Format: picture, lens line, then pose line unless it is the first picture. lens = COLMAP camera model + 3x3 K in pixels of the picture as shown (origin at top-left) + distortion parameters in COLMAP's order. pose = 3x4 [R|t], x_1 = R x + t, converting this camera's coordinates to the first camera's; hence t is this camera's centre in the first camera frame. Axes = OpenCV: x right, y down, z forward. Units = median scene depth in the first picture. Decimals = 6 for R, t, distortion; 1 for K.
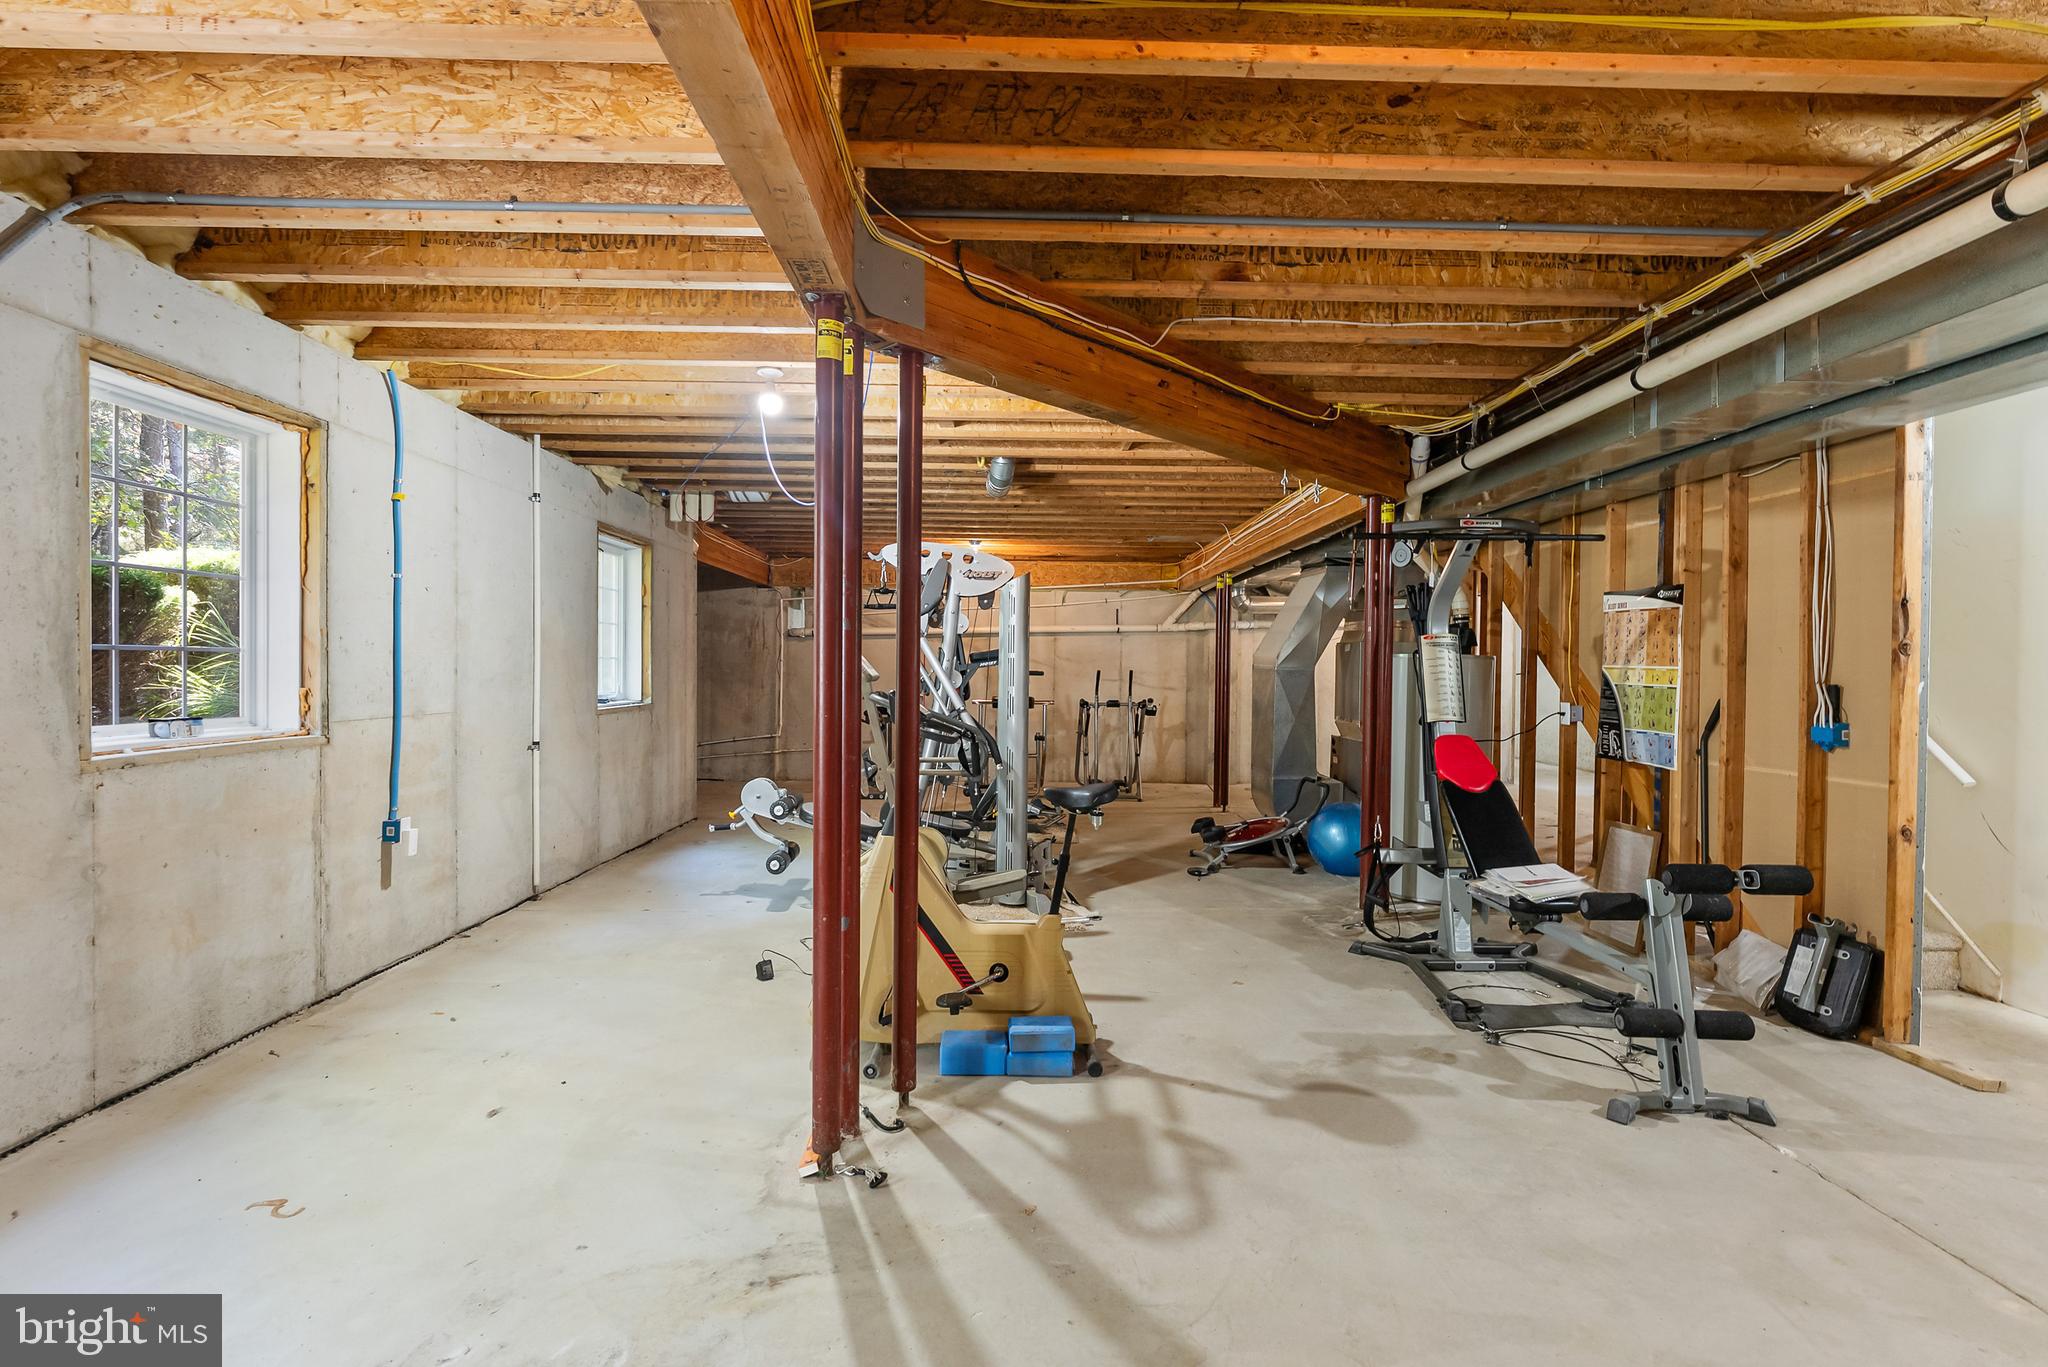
lens RADIAL K [[923.9, 0, 1024.0], [0, 923.9, 683.5], [0, 0, 1]] dist [-0.000467, -0.000109]
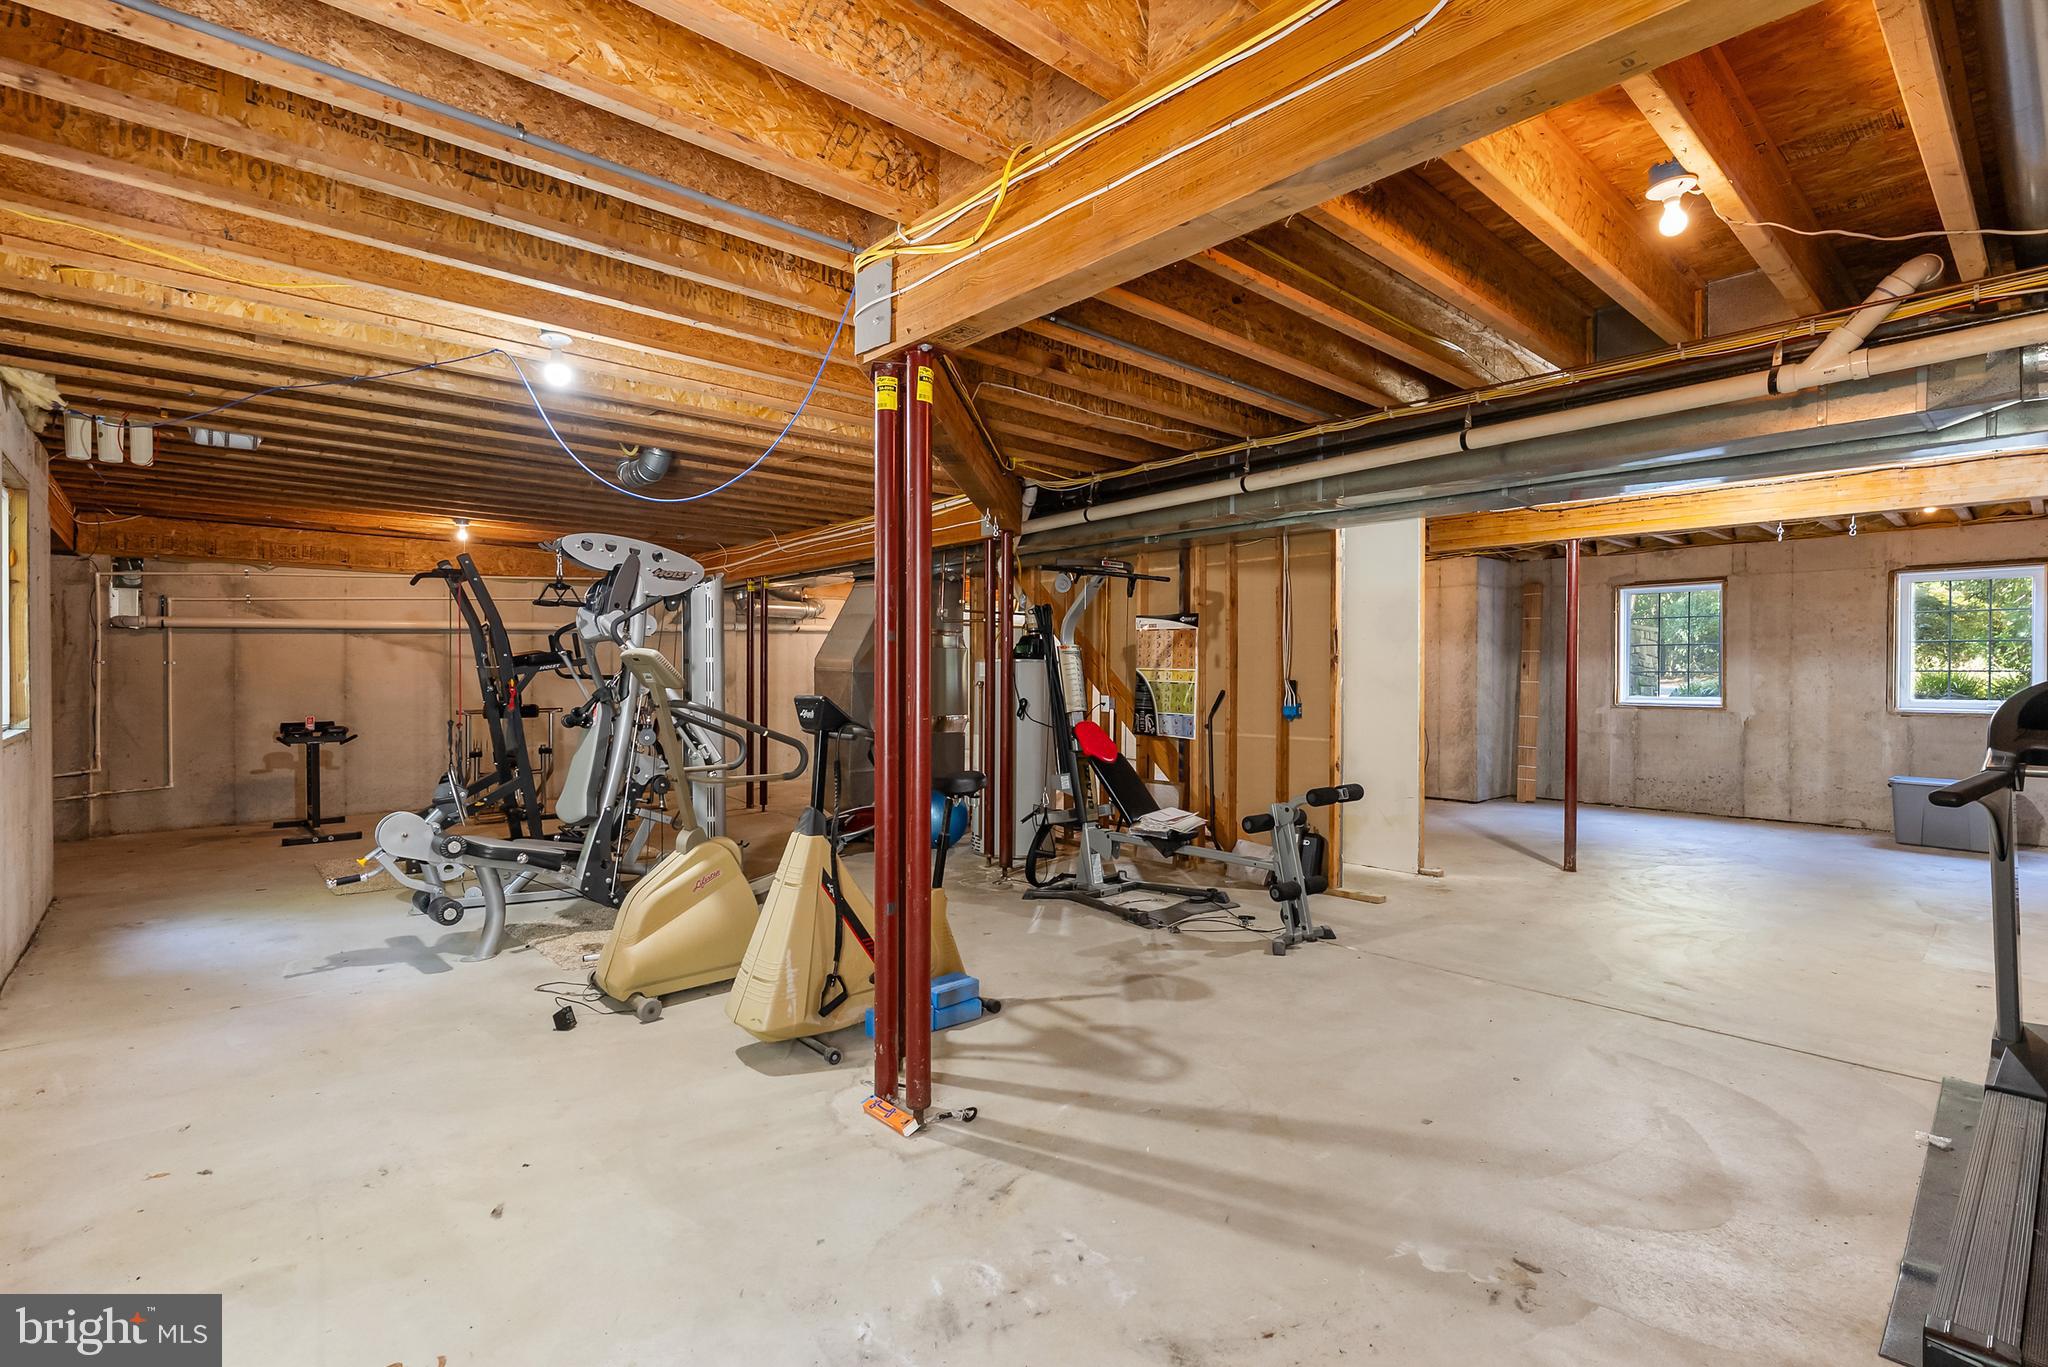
lens RADIAL K [[960.1, 0, 1024.0], [0, 960.1, 683.5], [0, 0, 1]] dist [-0.000456, -0.000478]
pose [[0.755622, -0.013853, 0.654861, -0.640644], [0.014283, 0.999887, 0.004671, -0.007738], [-0.654852, 0.005823, 0.755735, 0.026242]]
